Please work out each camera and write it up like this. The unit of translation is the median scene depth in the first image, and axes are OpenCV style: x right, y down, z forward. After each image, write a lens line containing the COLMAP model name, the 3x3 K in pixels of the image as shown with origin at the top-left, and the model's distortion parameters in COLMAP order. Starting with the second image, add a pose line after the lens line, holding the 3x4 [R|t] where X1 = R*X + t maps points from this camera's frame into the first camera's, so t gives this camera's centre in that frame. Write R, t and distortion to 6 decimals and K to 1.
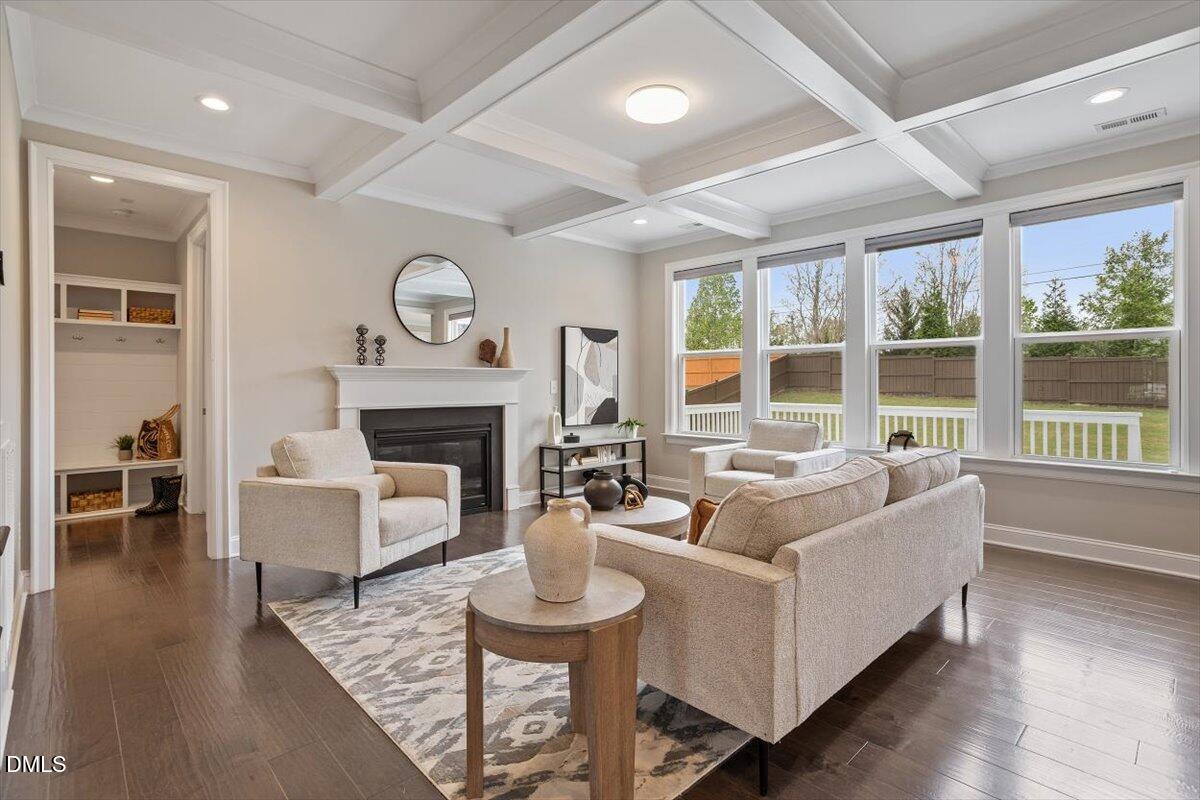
lens RADIAL K [[589.1, 0, 604.9], [0, 589.1, 384.6], [0, 0, 1]] dist [0.000638, 0.003250]
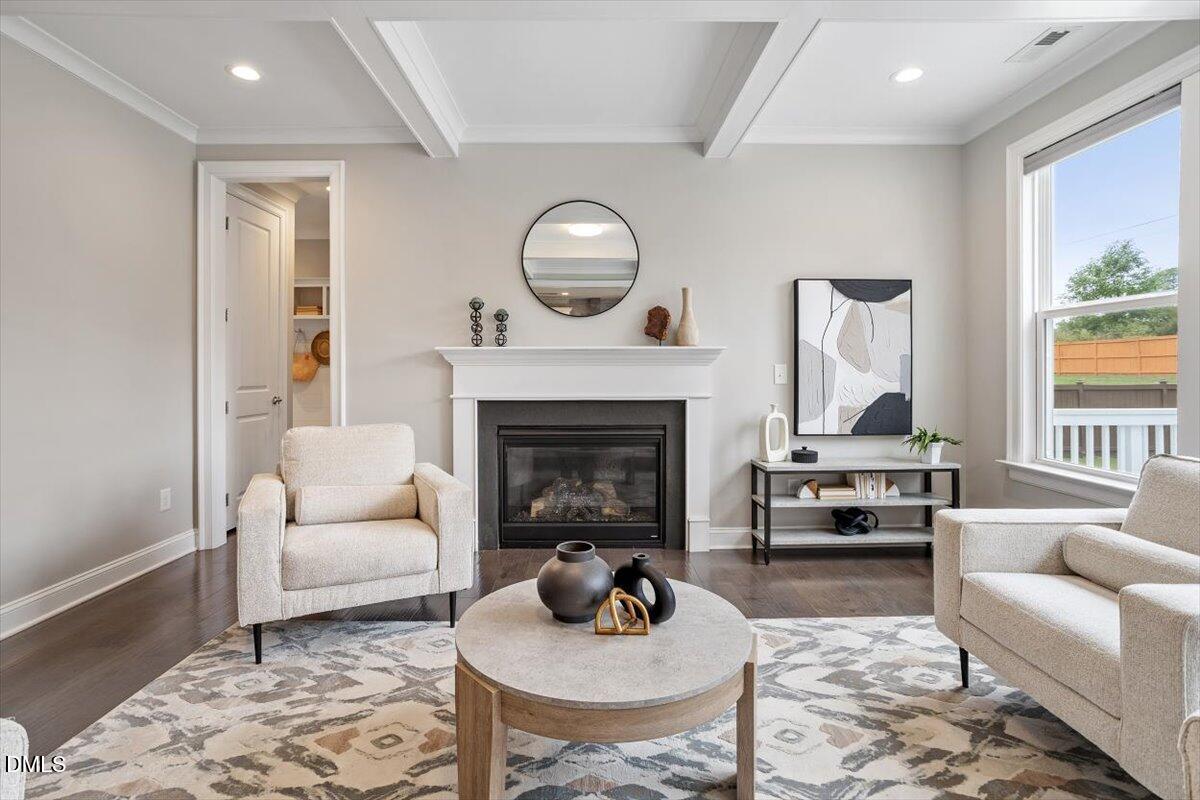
lens RADIAL K [[590.8, 0, 592.7], [0, 590.8, 370.6], [0, 0, 1]] dist [-0.011669, -0.000270]
pose [[0.733087, -0.005124, -0.680115, 0.208301], [-0.000052, 0.999971, -0.007589, 0.005450], [0.680134, 0.005599, 0.733066, 0.381262]]
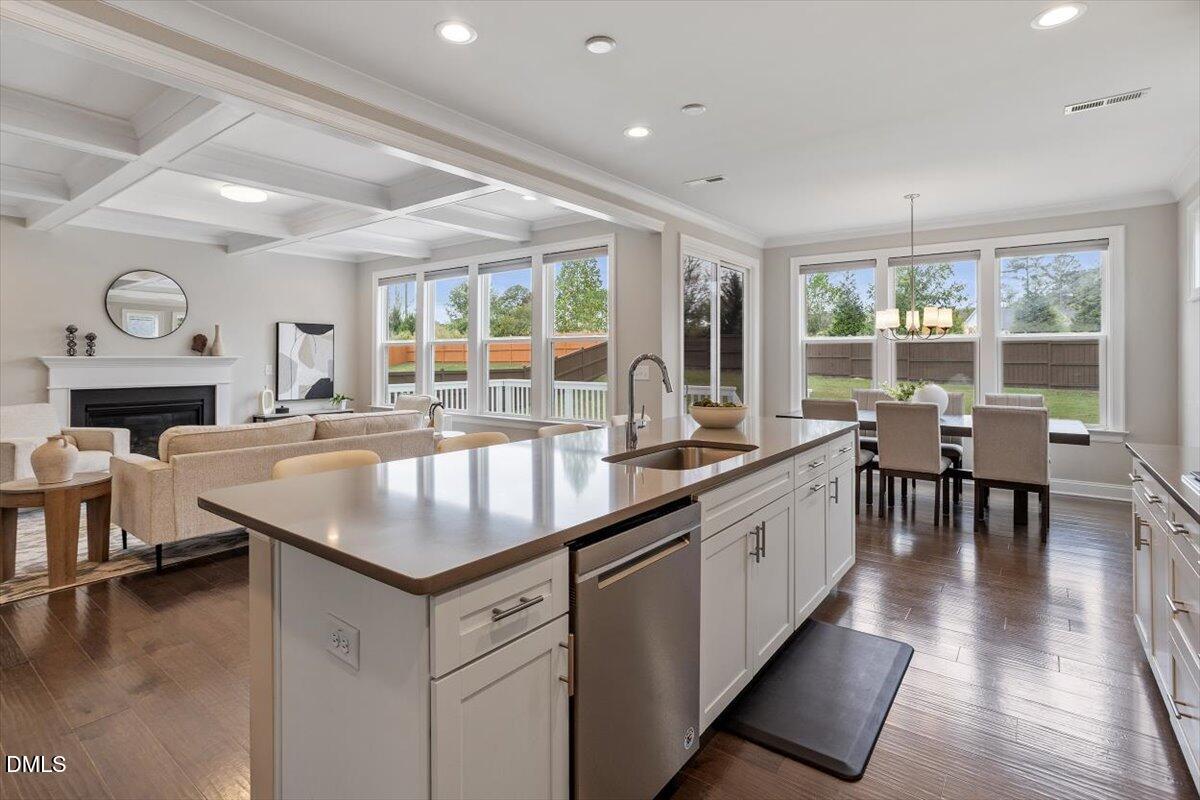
lens RADIAL K [[589.1, 0, 578.1], [0, 589.1, 353.9], [0, 0, 1]] dist [0.000638, 0.003250]
pose [[0.991129, -0.003174, 0.132867, 0.412076], [0.004778, 0.999920, -0.011750, -0.012520], [-0.132819, 0.012281, 0.991064, -0.357395]]
